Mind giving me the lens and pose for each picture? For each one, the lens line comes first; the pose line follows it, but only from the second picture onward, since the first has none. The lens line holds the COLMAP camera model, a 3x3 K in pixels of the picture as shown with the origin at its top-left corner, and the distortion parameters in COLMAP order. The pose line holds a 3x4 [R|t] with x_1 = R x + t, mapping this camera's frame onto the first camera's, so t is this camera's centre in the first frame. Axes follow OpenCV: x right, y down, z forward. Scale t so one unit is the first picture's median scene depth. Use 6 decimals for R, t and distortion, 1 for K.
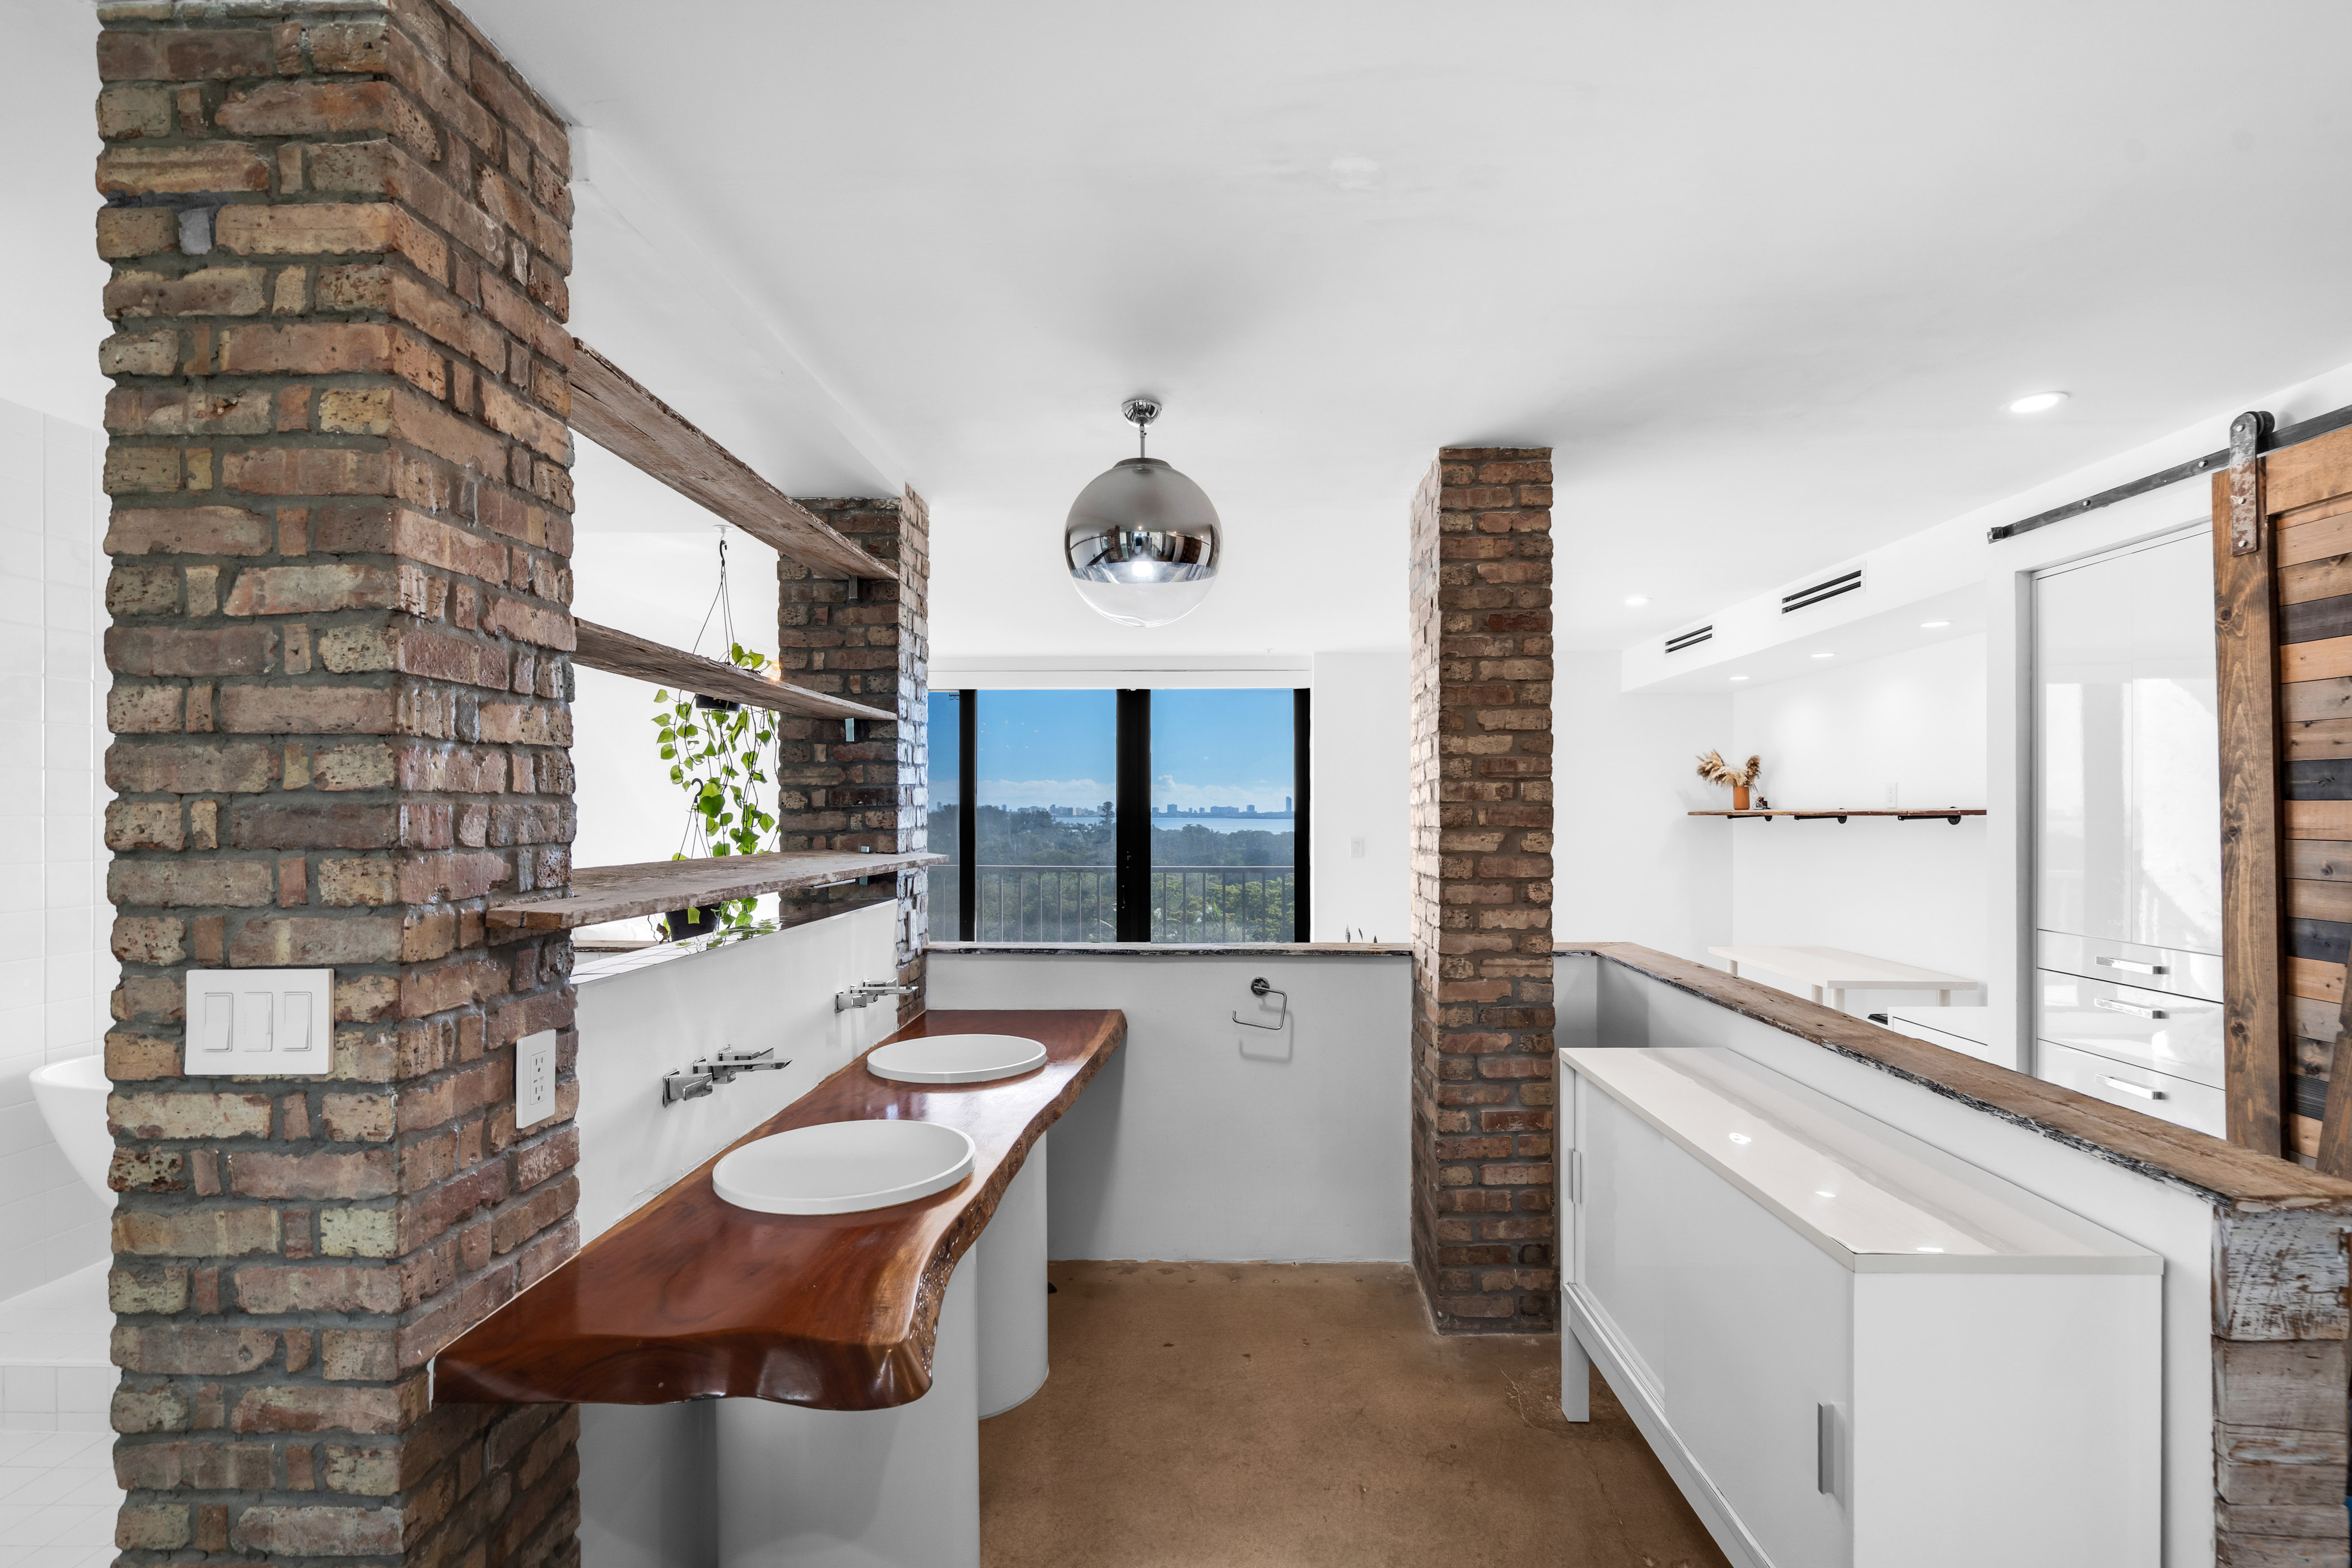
lens RADIAL K [[1080.1, 0, 1182.3], [0, 1080.1, 815.5], [0, 0, 1]] dist [0.001030, 0.000508]
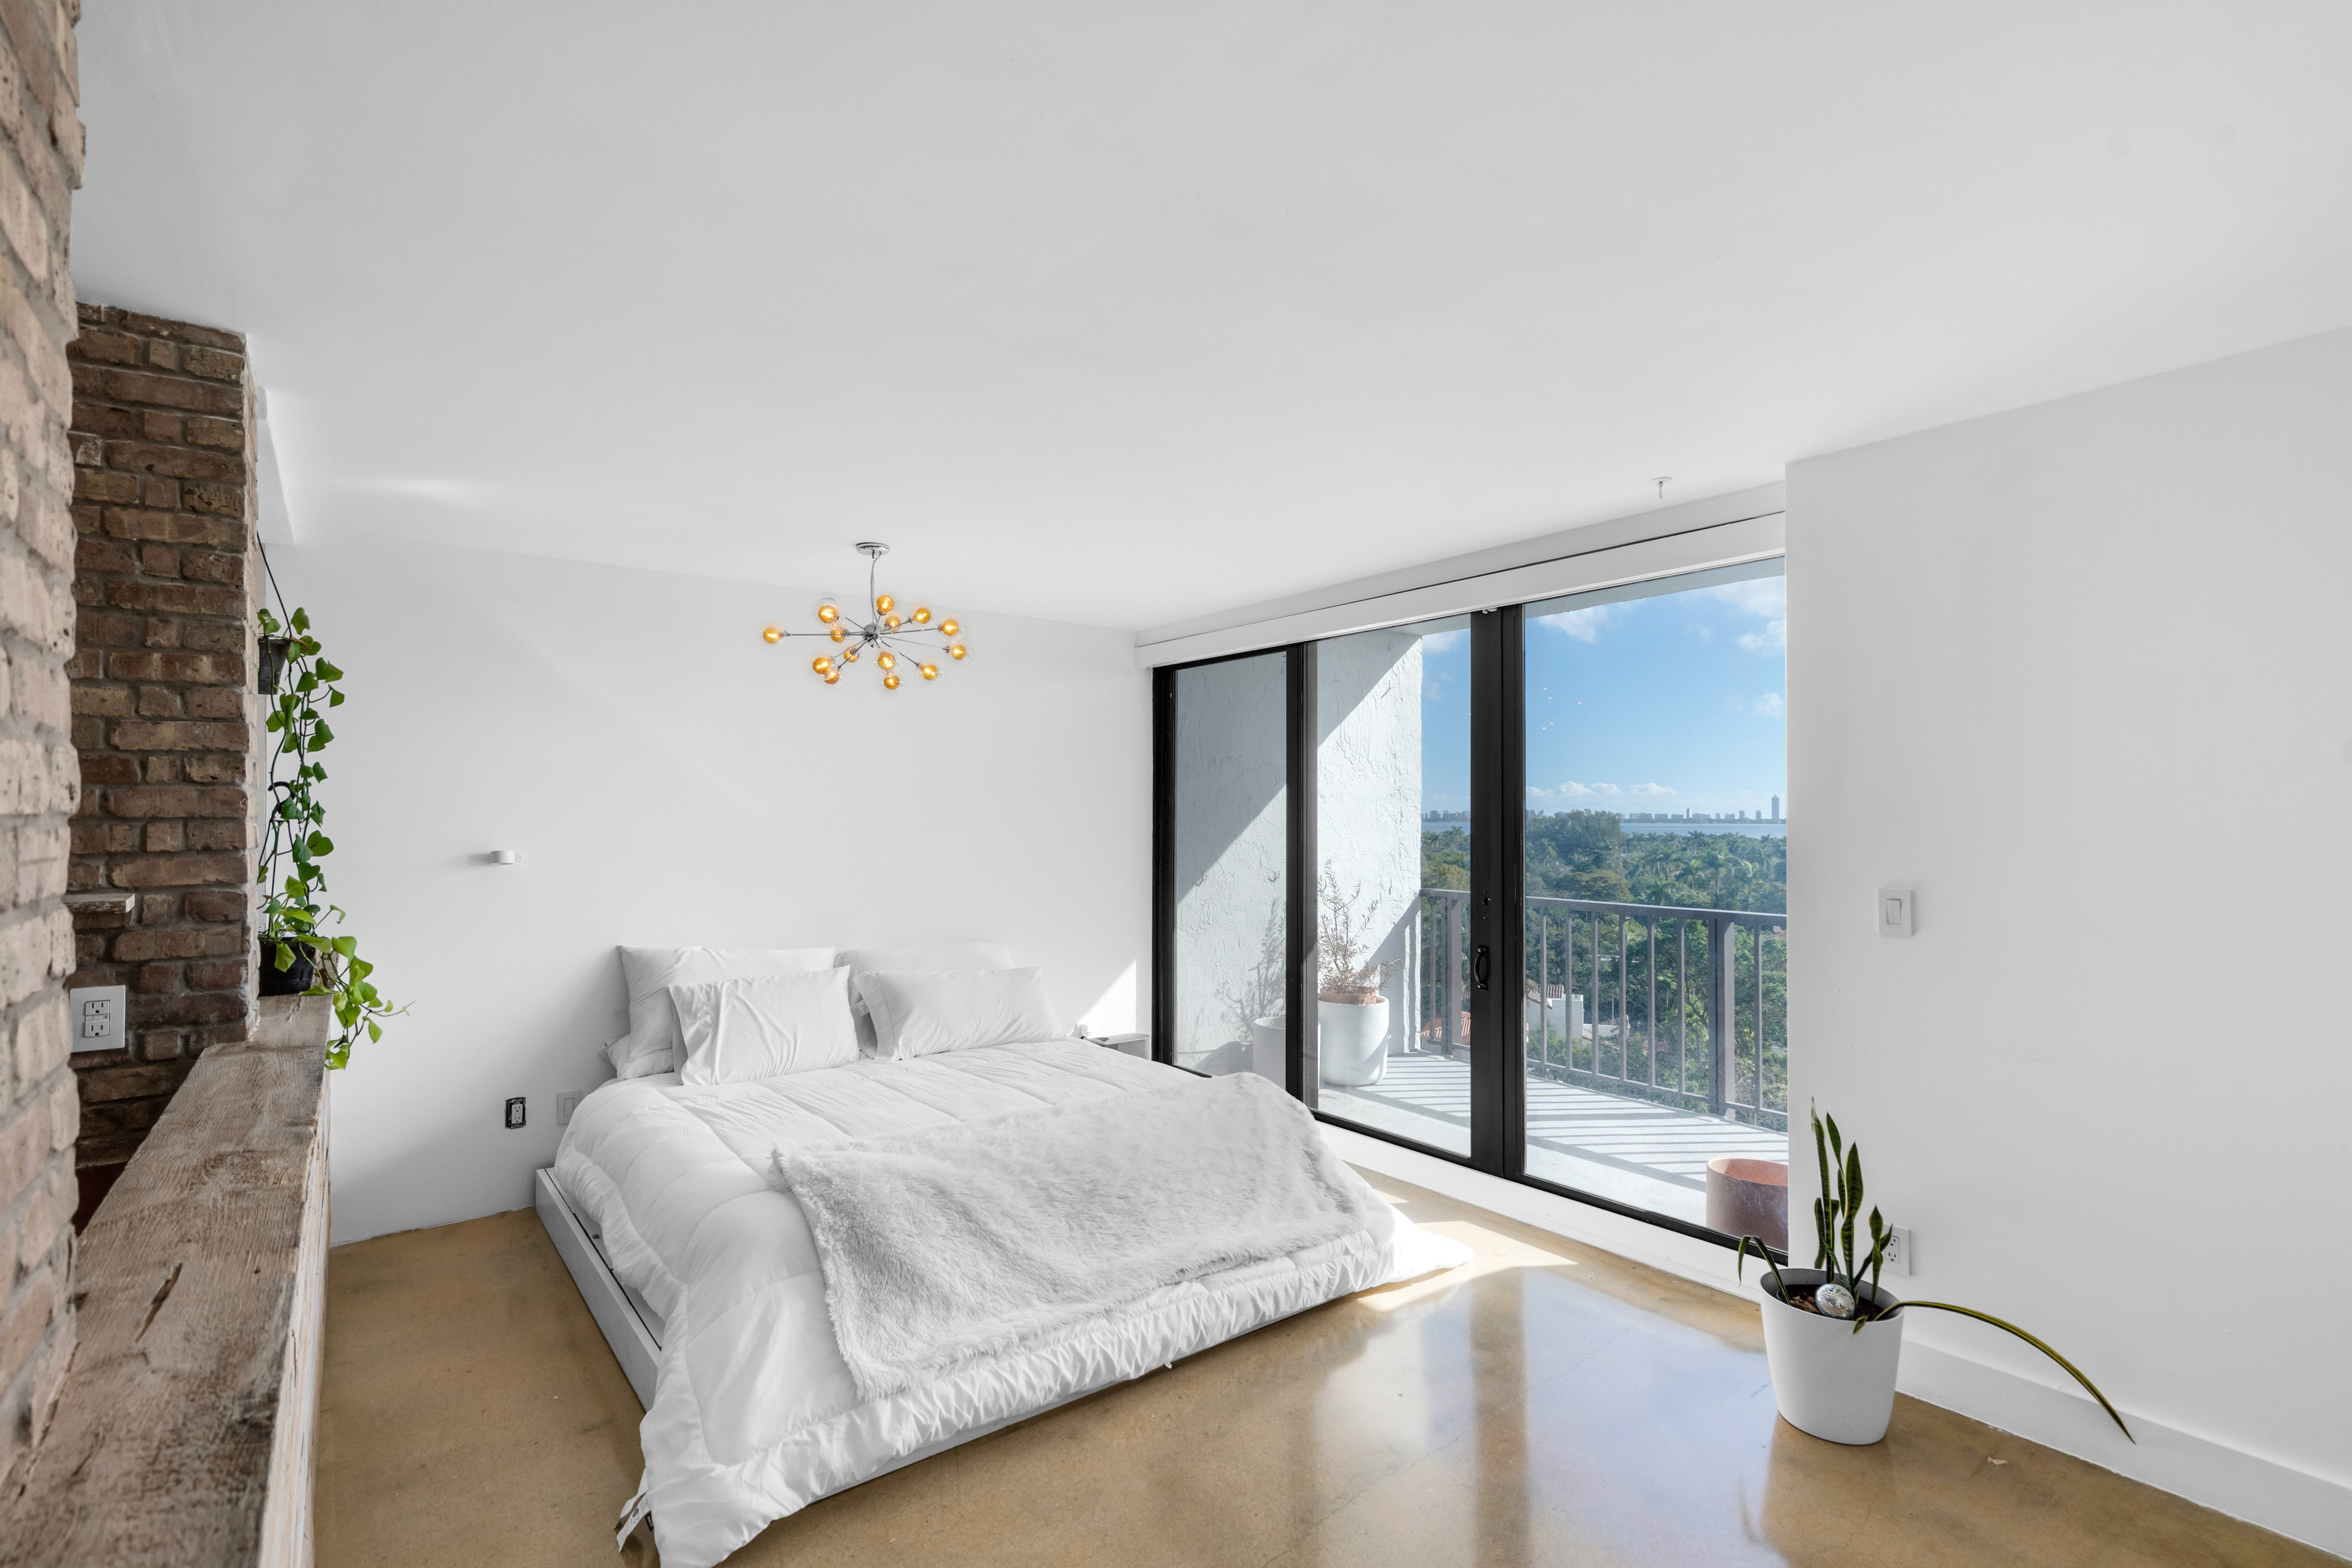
lens RADIAL K [[1102.0, 0, 1189.0], [0, 1102.0, 822.8], [0, 0, 1]] dist [0.000286, 0.000626]
pose [[0.641695, 0.004259, -0.766948, 0.715229], [-0.003169, 0.999991, 0.002902, -0.011382], [0.766954, 0.000568, 0.641702, 1.206041]]
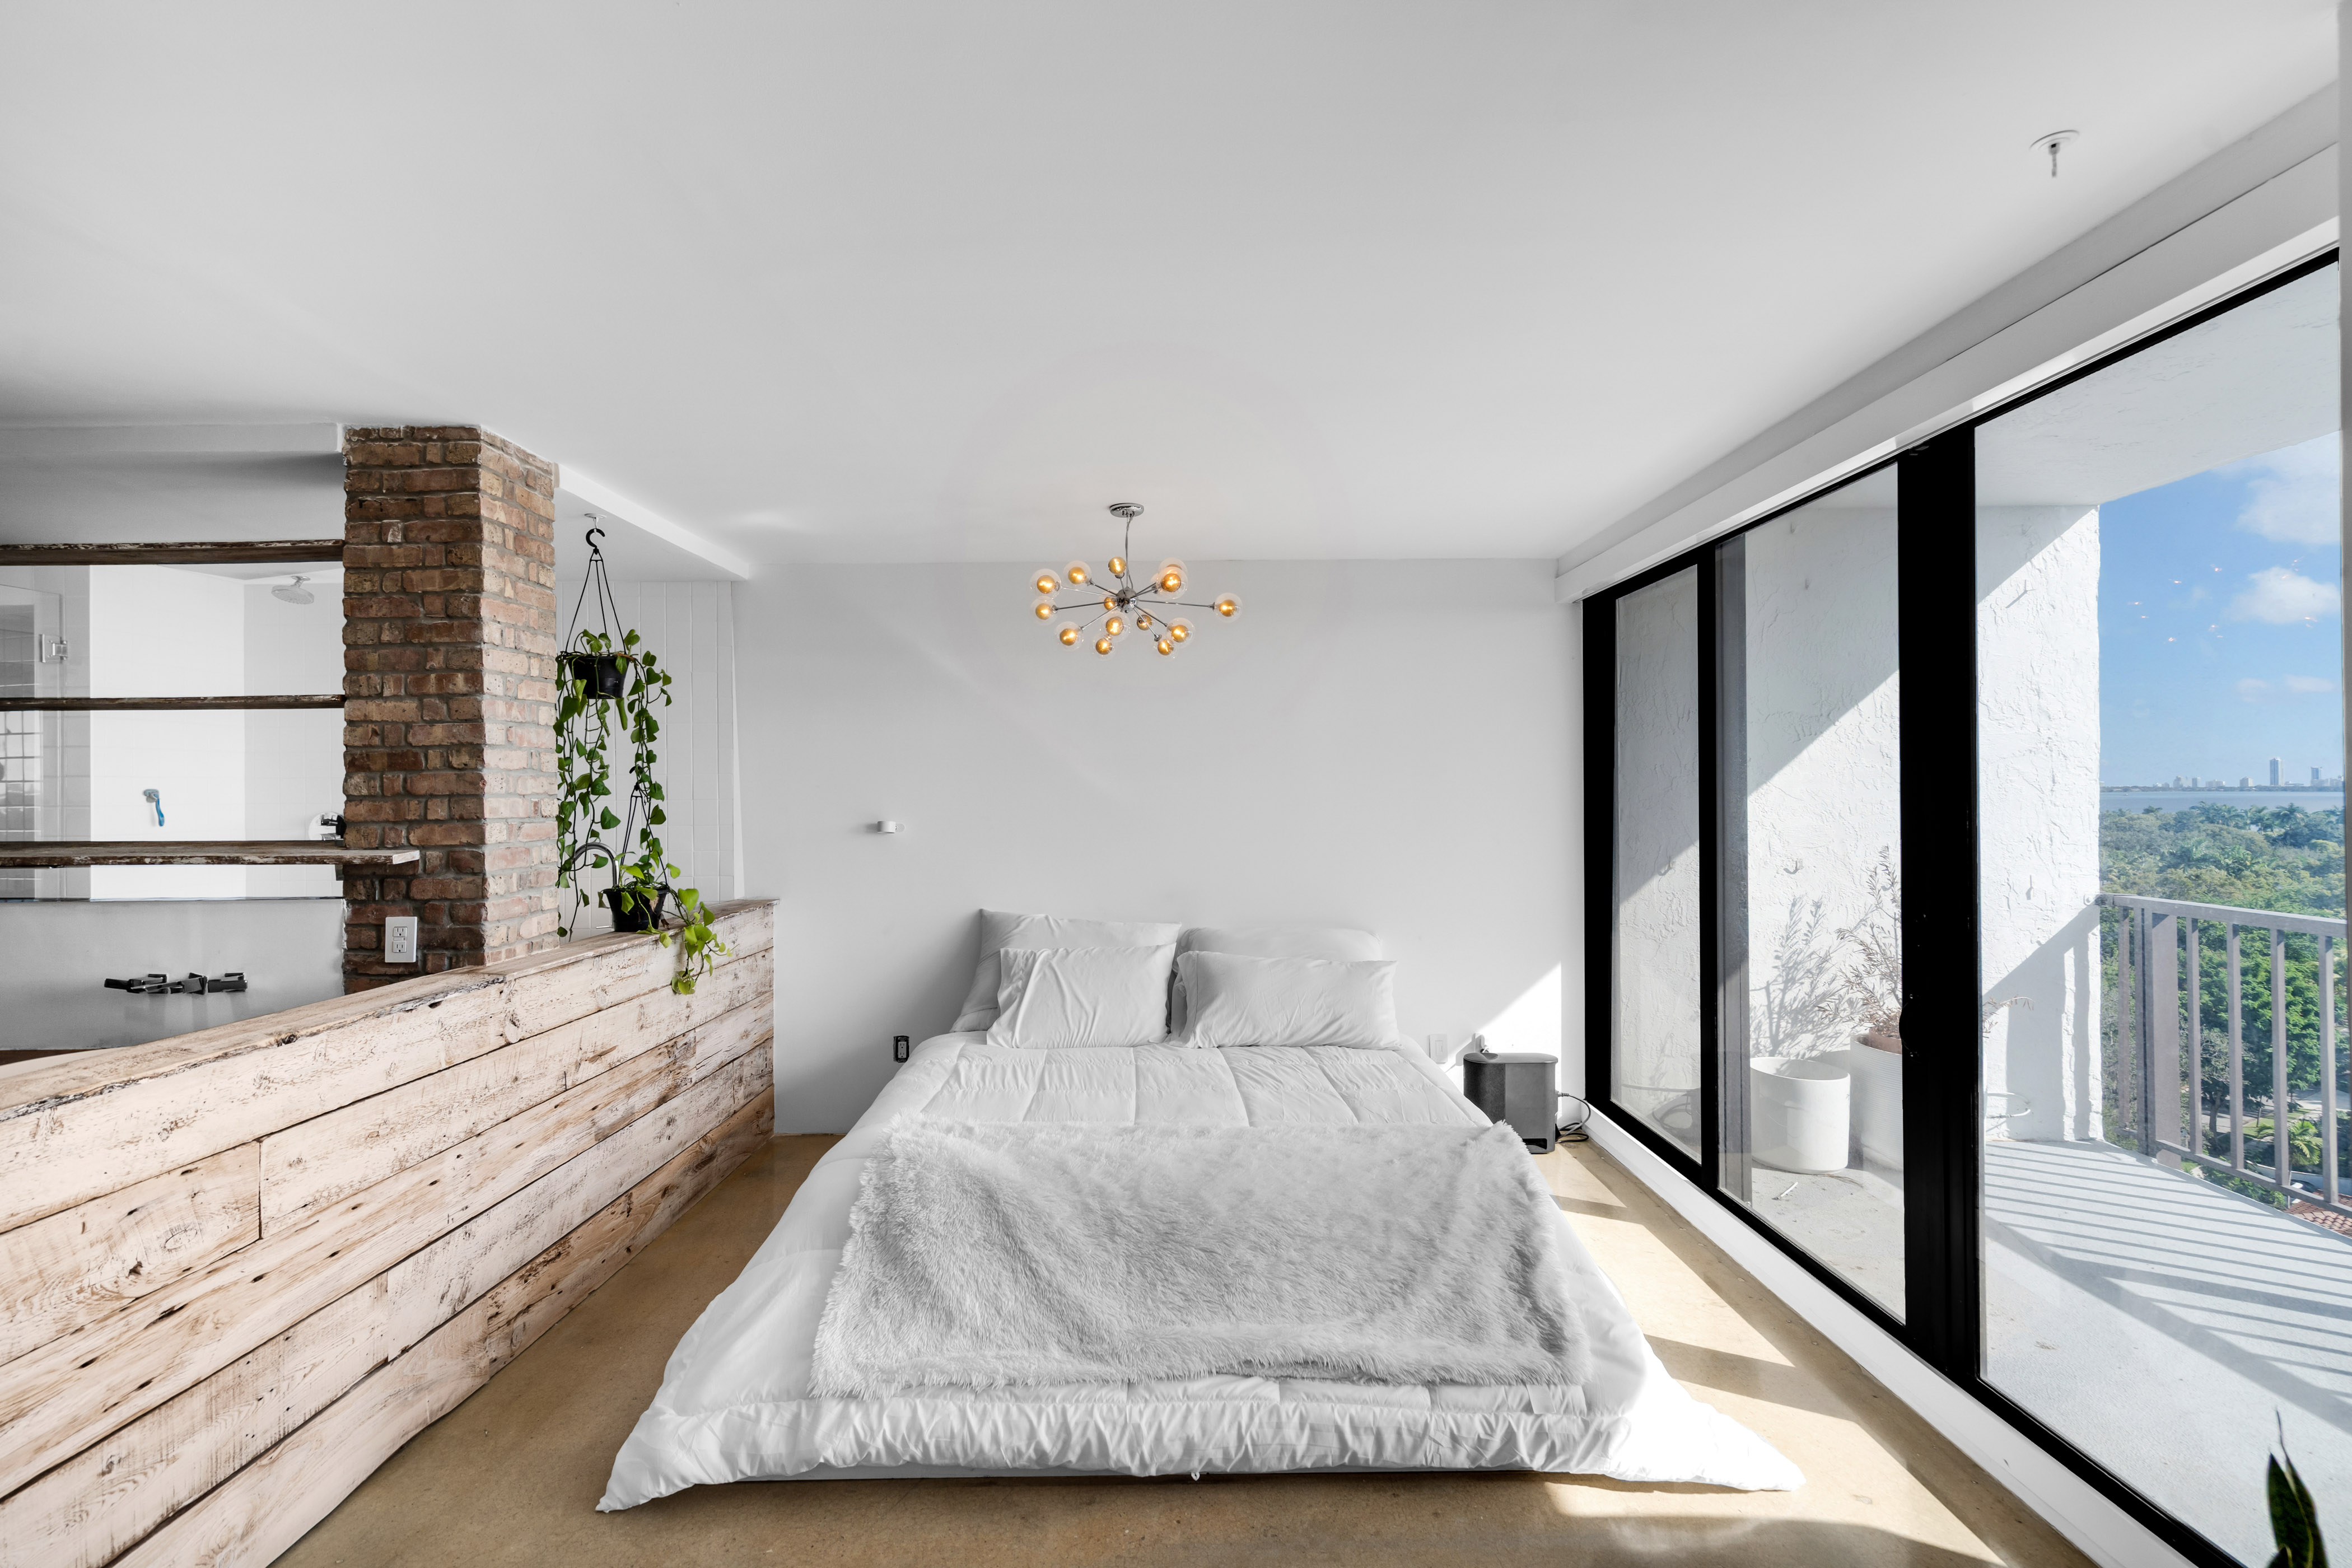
lens RADIAL K [[1120.9, 0, 1170.1], [0, 1120.9, 793.6], [0, 0, 1]] dist [0.001504, 0.000842]
pose [[0.035010, 0.001590, -0.999386, 0.747448], [0.003326, 0.999993, 0.001707, -0.011214], [0.999381, -0.003383, 0.035005, 1.773274]]
